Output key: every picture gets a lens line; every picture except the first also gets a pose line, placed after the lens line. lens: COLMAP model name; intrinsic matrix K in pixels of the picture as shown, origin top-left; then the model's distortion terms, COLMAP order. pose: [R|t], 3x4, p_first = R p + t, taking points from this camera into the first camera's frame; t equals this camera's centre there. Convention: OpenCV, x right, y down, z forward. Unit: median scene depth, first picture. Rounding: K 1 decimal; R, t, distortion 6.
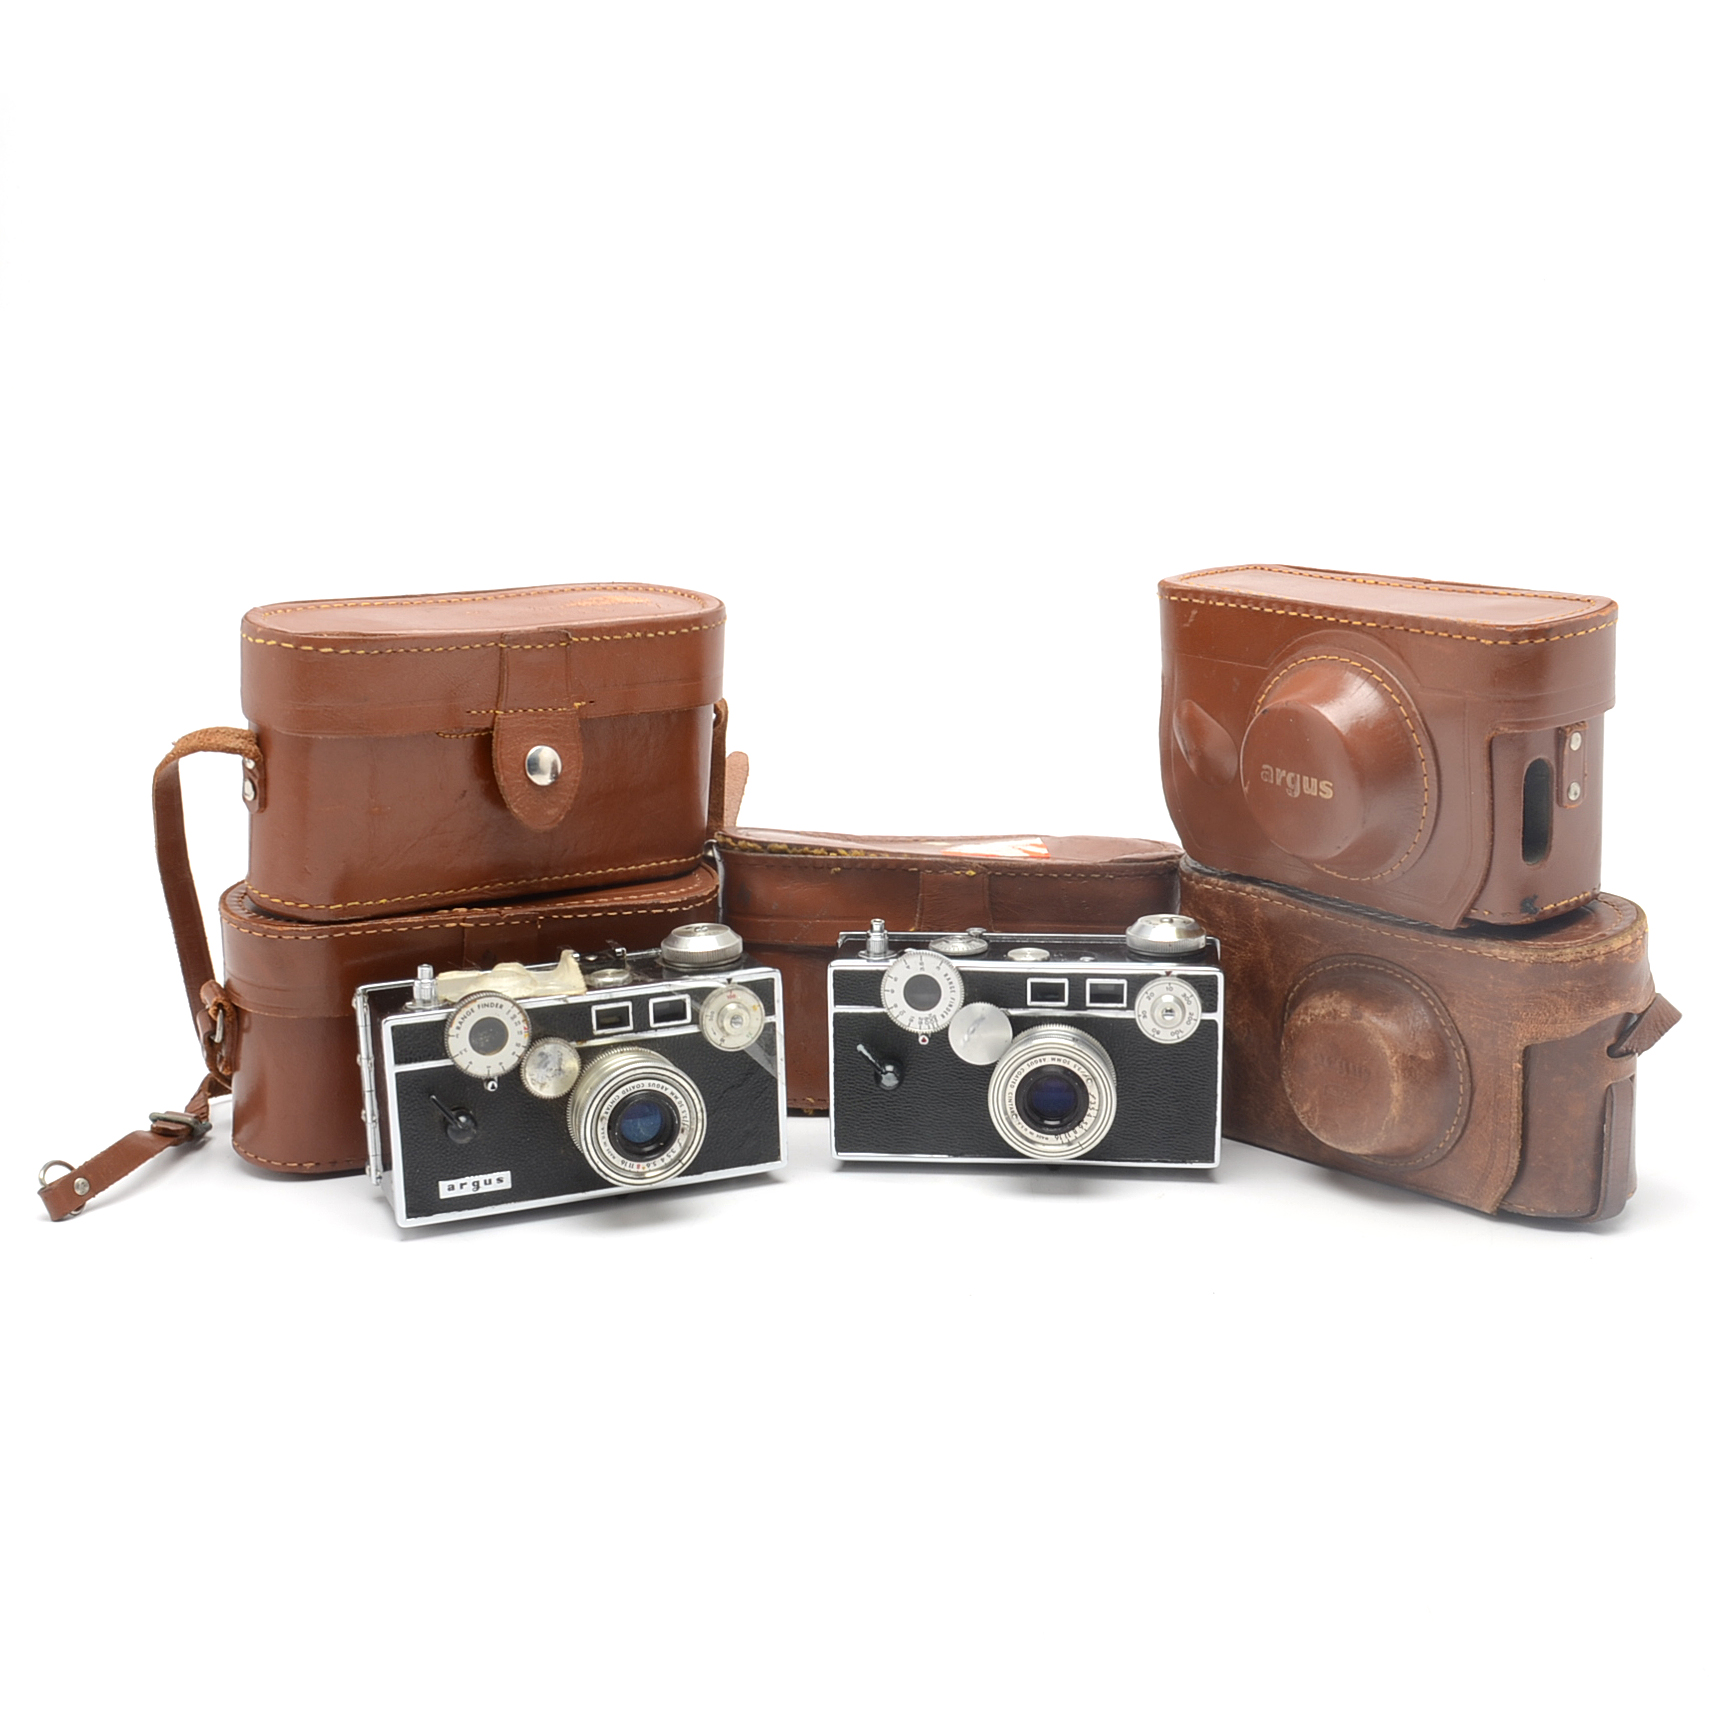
lens RADIAL K [[2410.1, 0, 862.0], [0, 2410.1, 862.5], [0, 0, 1]] dist [0.003035, -0.003731]
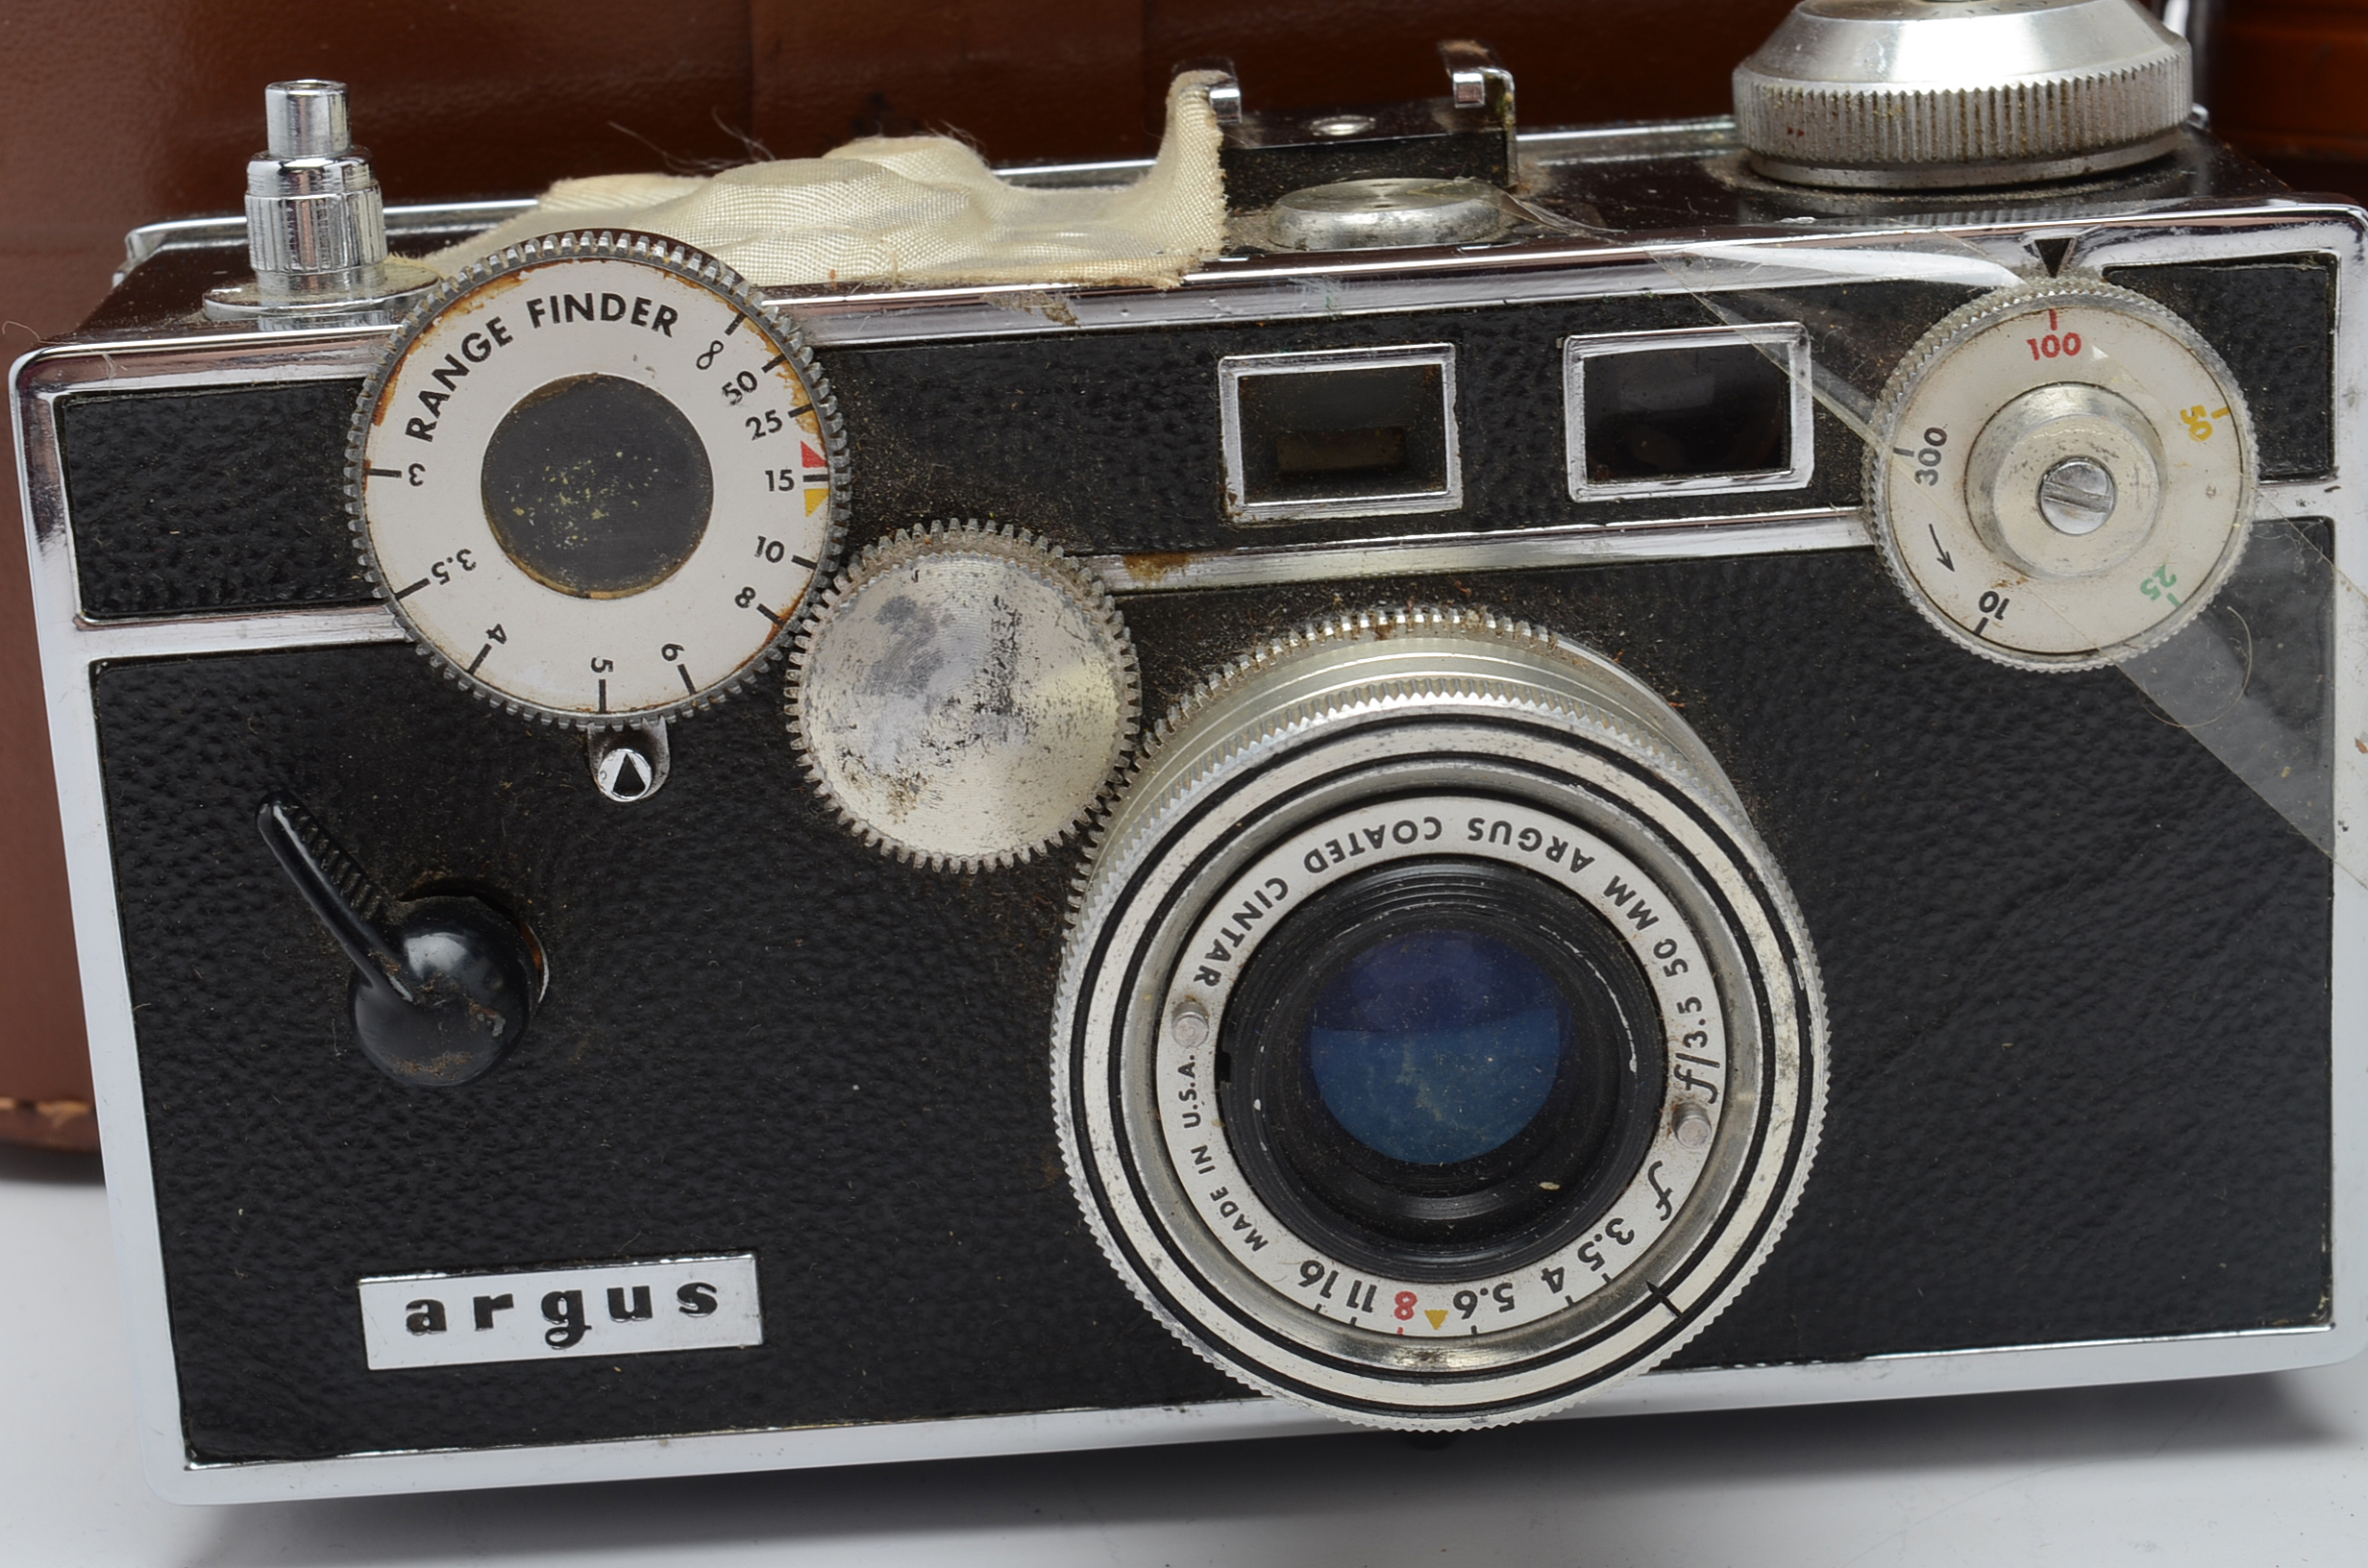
lens RADIAL K [[5174.9, 0, 1184.0], [0, 5174.9, 784.0], [0, 0, 1]] dist [0.029090, 0.099736]
pose [[0.938049, 0.065198, -0.340314, 0.014056], [-0.039647, 0.995884, 0.081508, 0.061273], [0.344227, -0.062966, 0.936773, 0.662999]]
